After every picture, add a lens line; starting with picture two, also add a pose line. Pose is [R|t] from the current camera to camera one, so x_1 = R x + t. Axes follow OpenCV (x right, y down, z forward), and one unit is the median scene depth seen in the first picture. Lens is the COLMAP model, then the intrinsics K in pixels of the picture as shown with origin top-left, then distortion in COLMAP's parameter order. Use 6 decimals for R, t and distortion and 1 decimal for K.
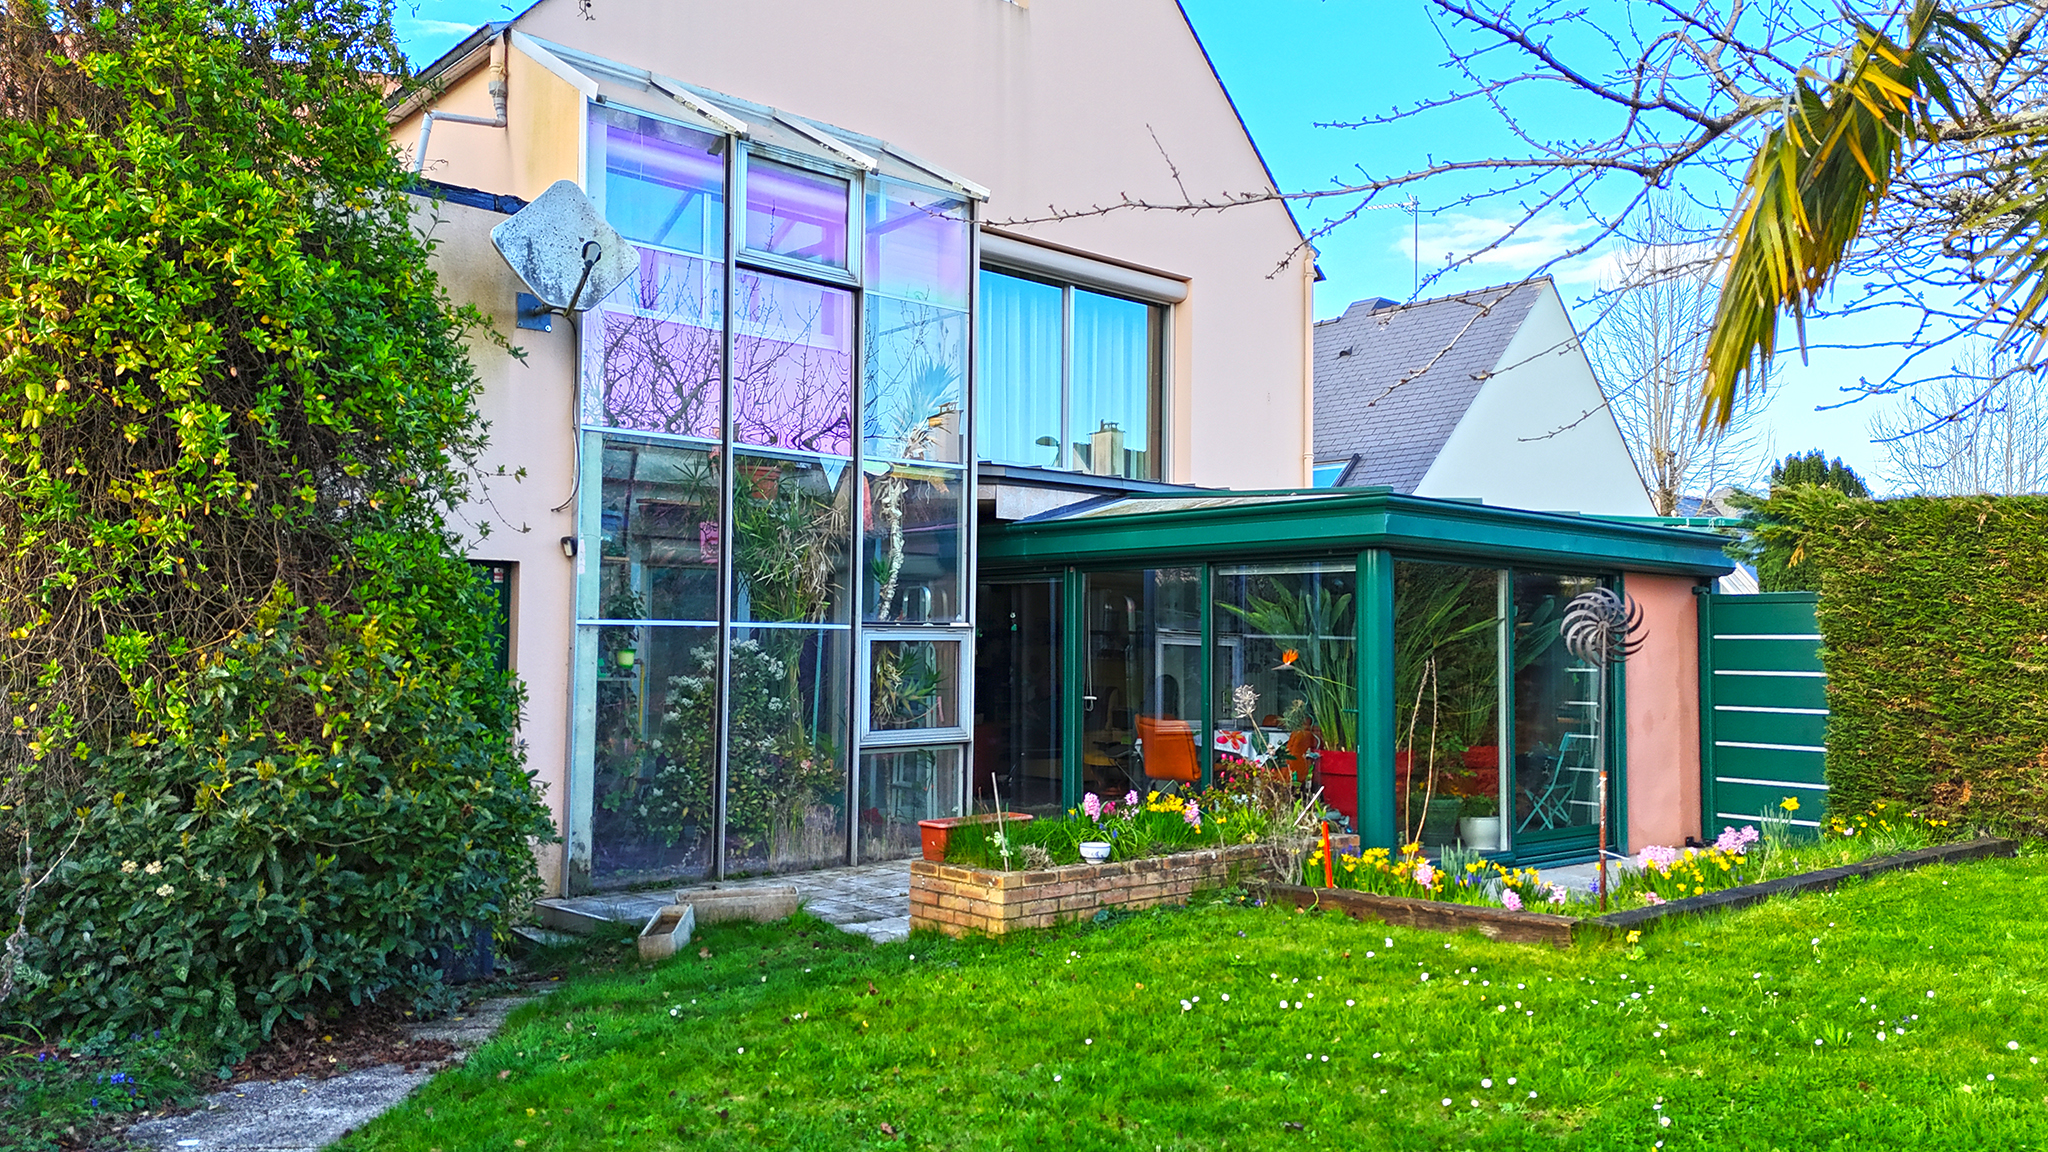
lens RADIAL K [[1484.1, 0, 1024.0], [0, 1484.1, 576.0], [0, 0, 1]] dist [0.076396, -0.083739]
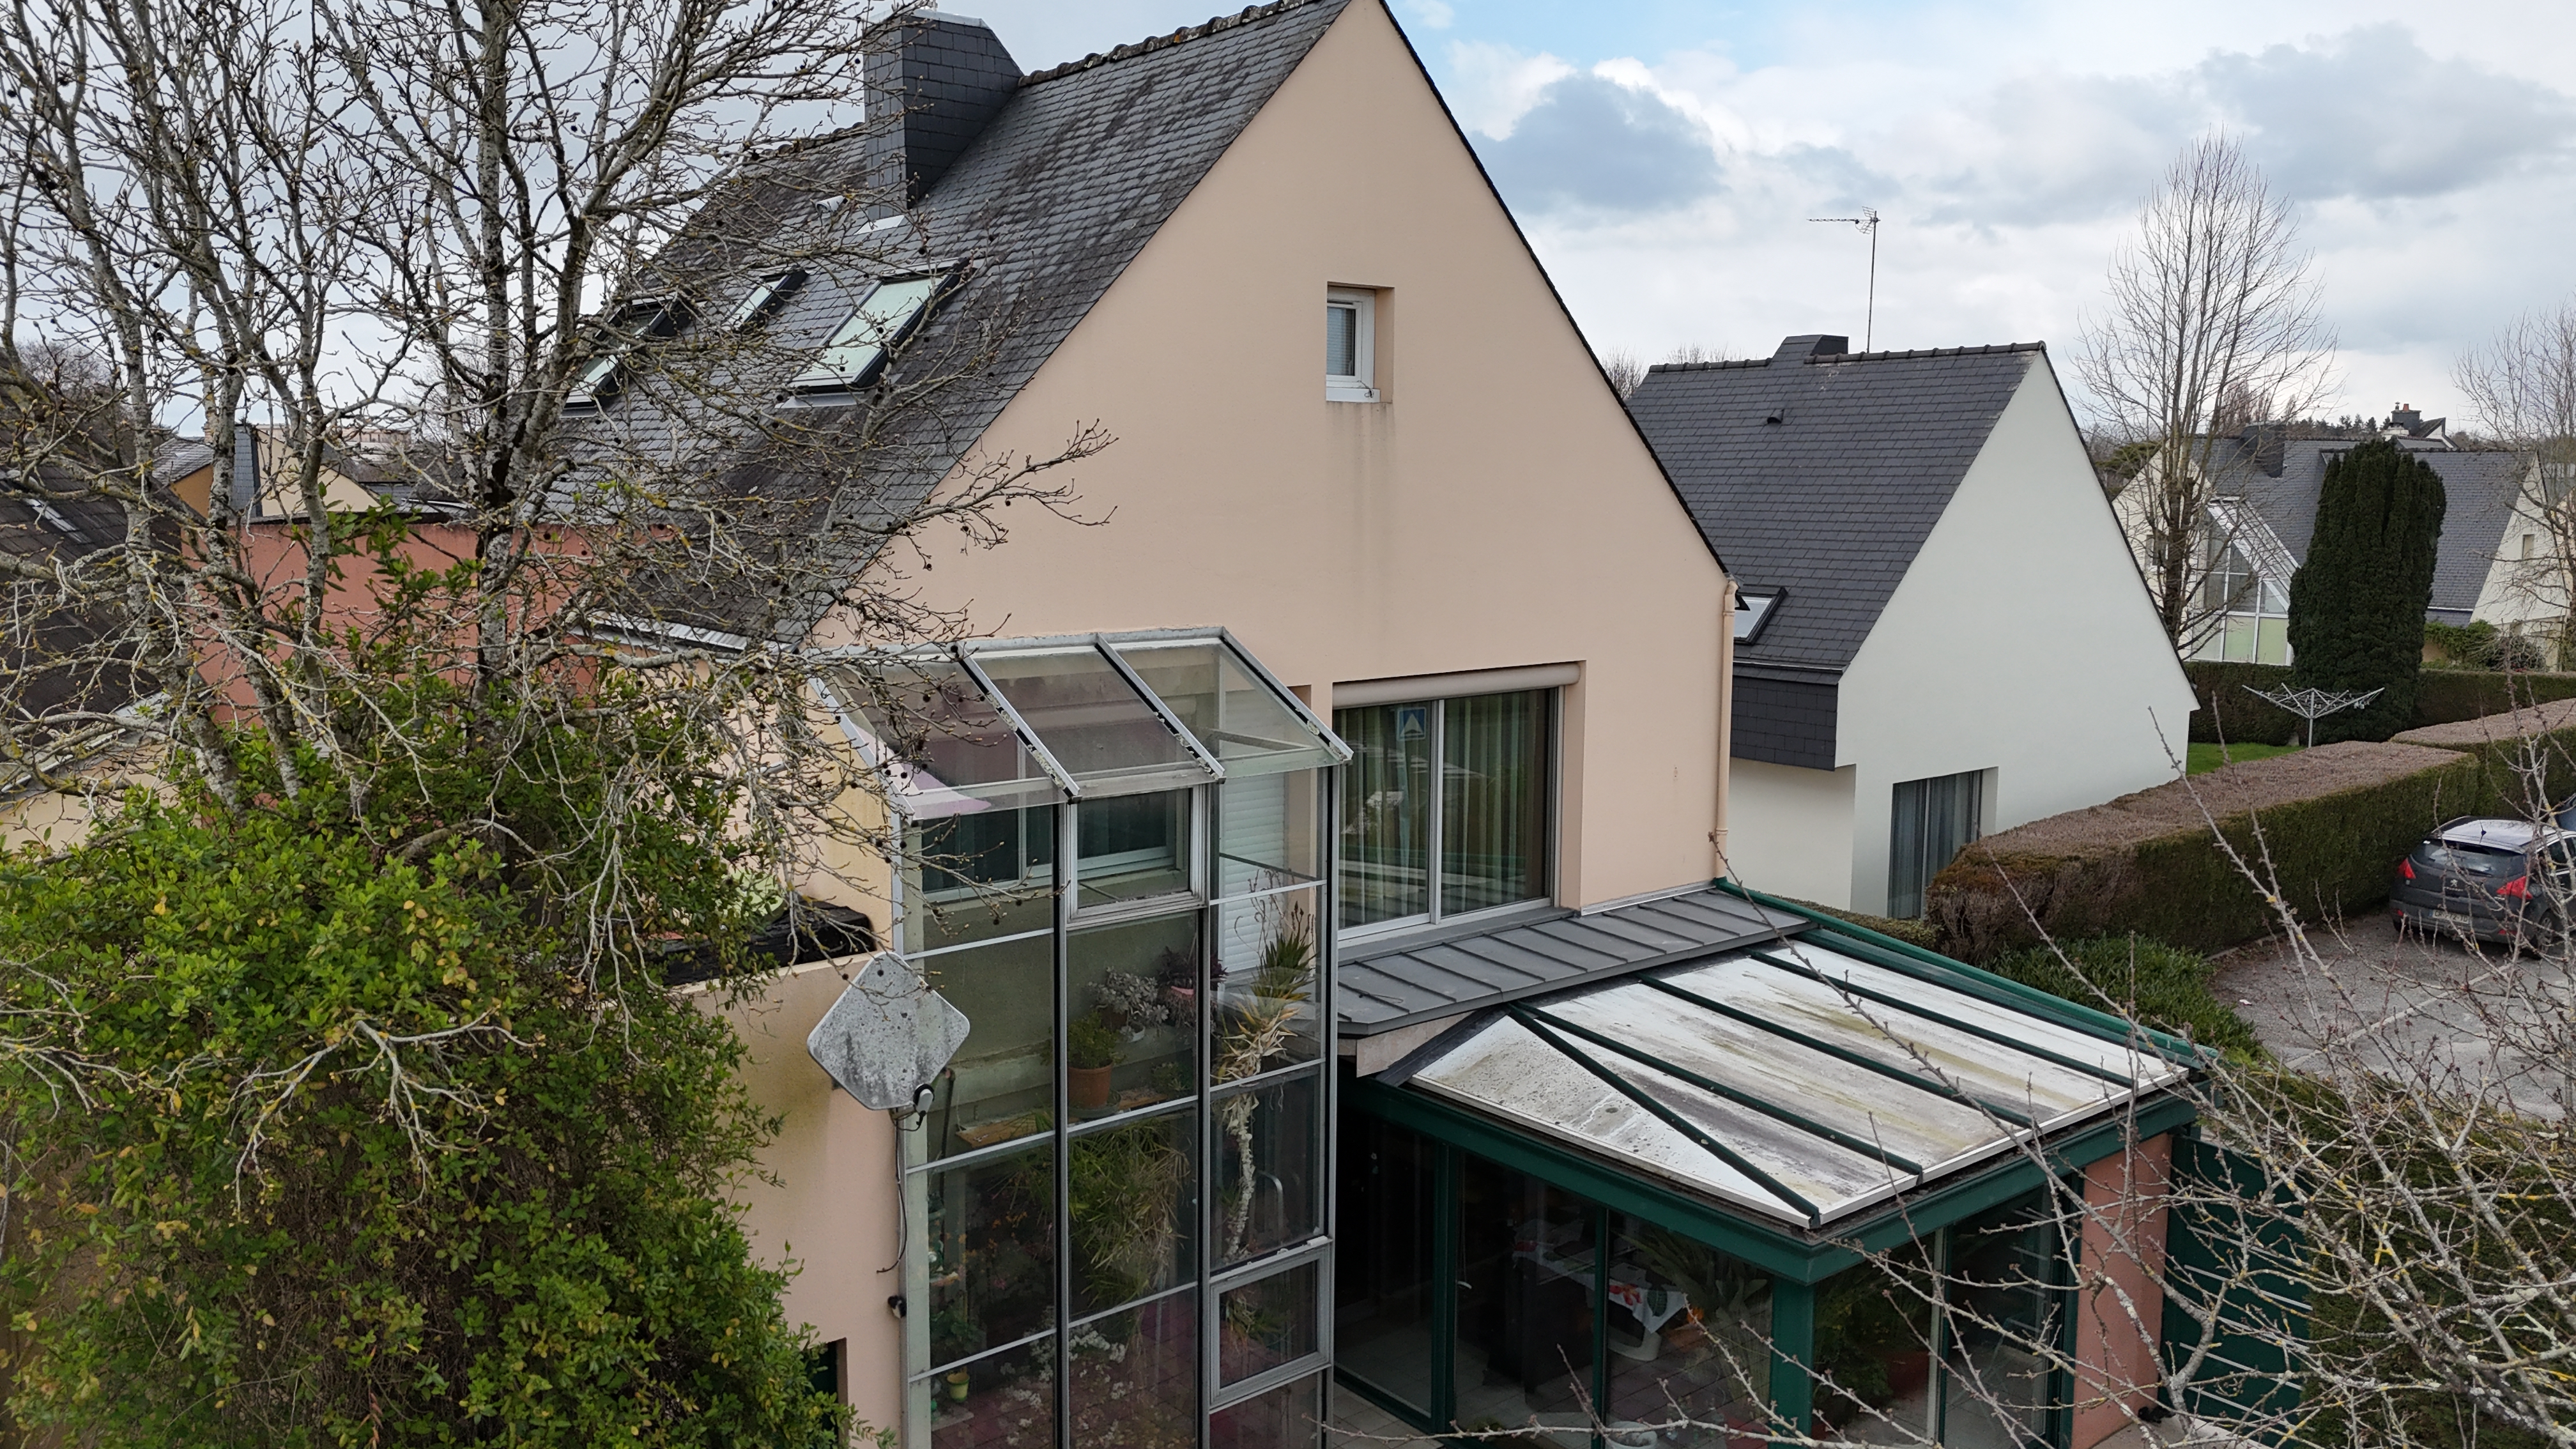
lens RADIAL K [[1866.7, 0, 1288.0], [0, 1866.7, 724.5], [0, 0, 1]] dist [0.076396, -0.083739]
pose [[0.999447, 0.001370, -0.033209, -0.026101], [0.004306, 0.985394, 0.170236, -0.484818], [0.032957, -0.170285, 0.984844, -0.048325]]
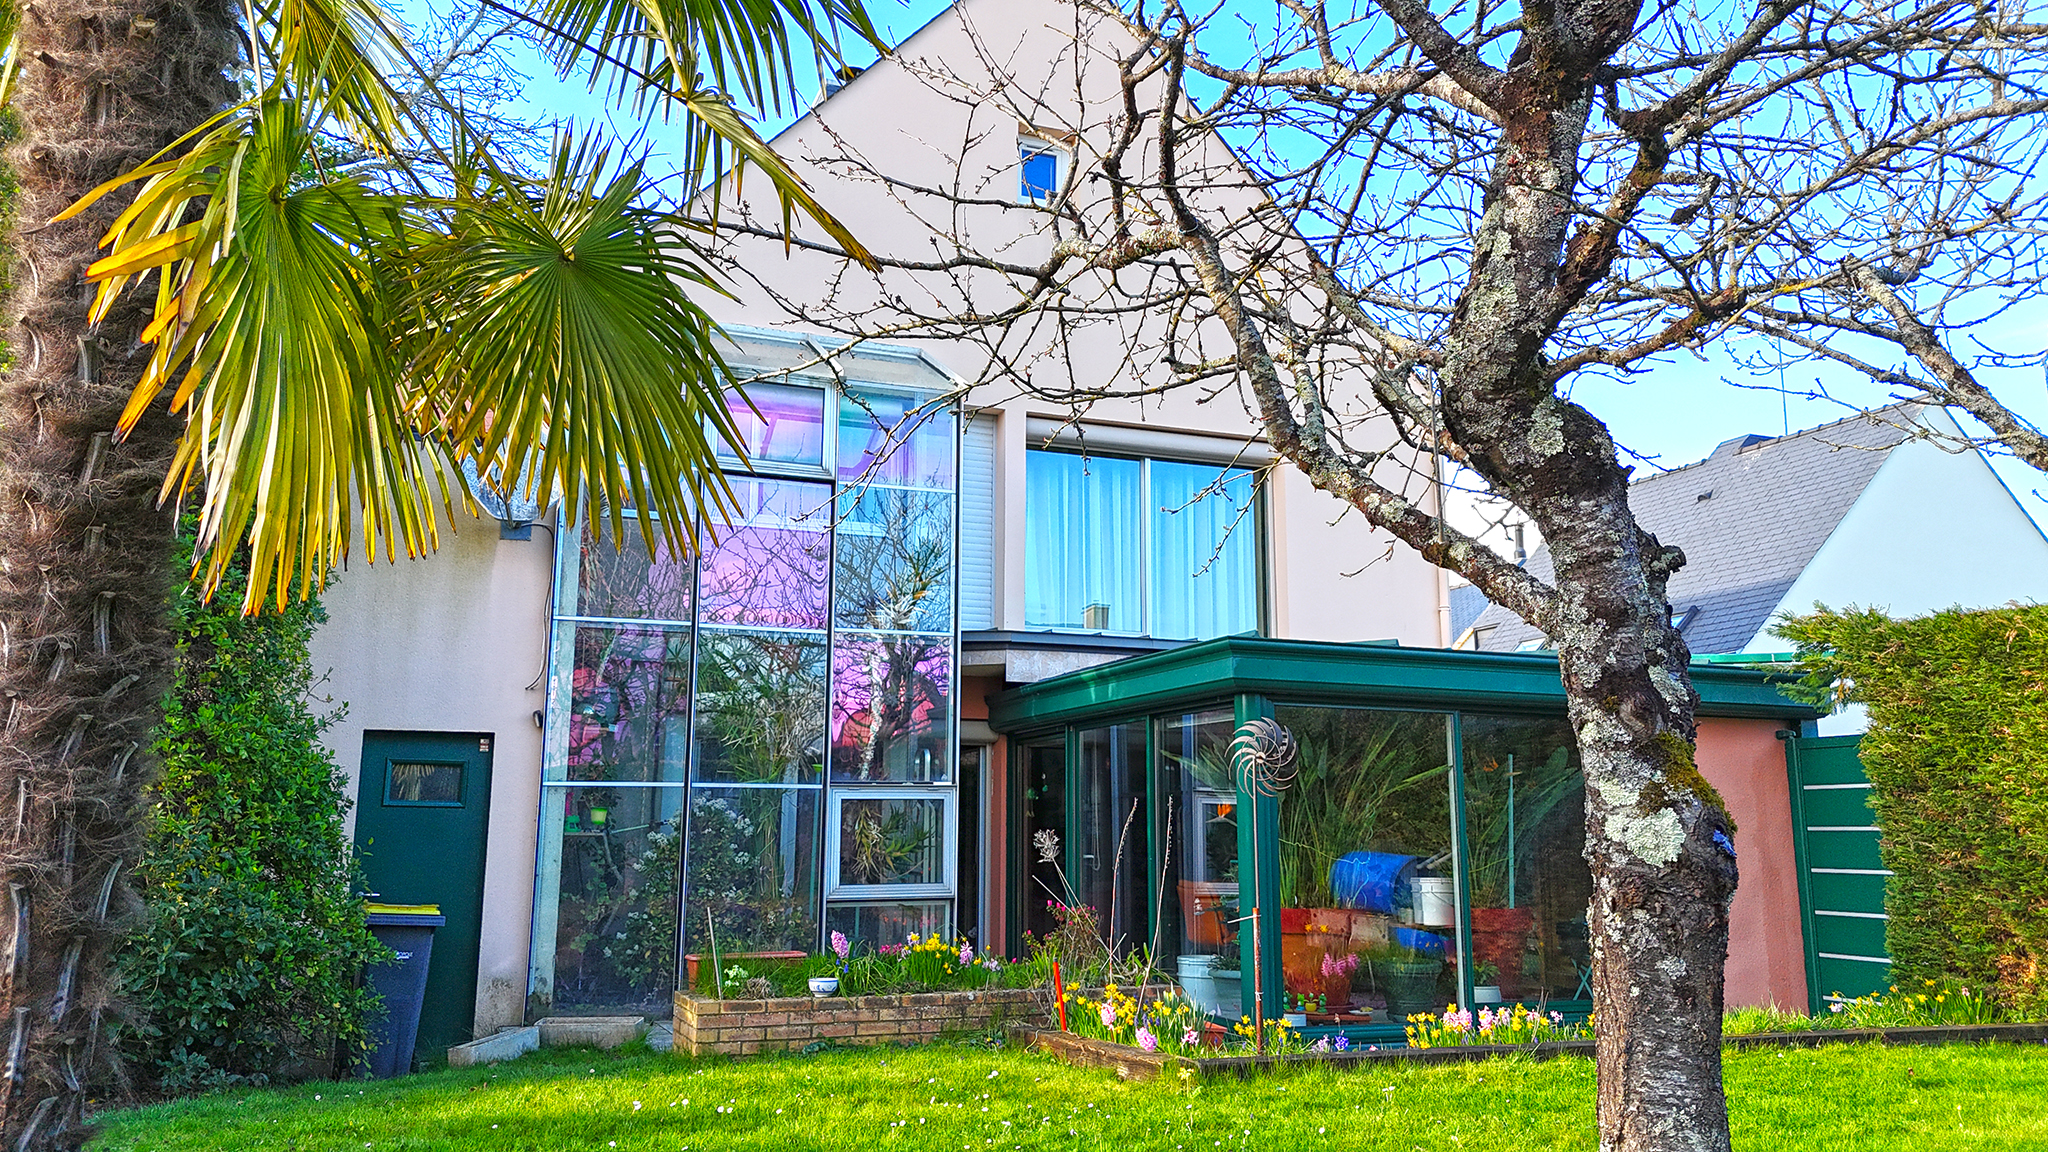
lens RADIAL K [[1484.1, 0, 1024.0], [0, 1484.1, 576.0], [0, 0, 1]] dist [0.076396, -0.083739]
pose [[0.938580, -0.065896, -0.338711, 0.399633], [0.022572, 0.991219, -0.130291, 0.026636], [0.344322, 0.114644, 0.931826, 0.016466]]
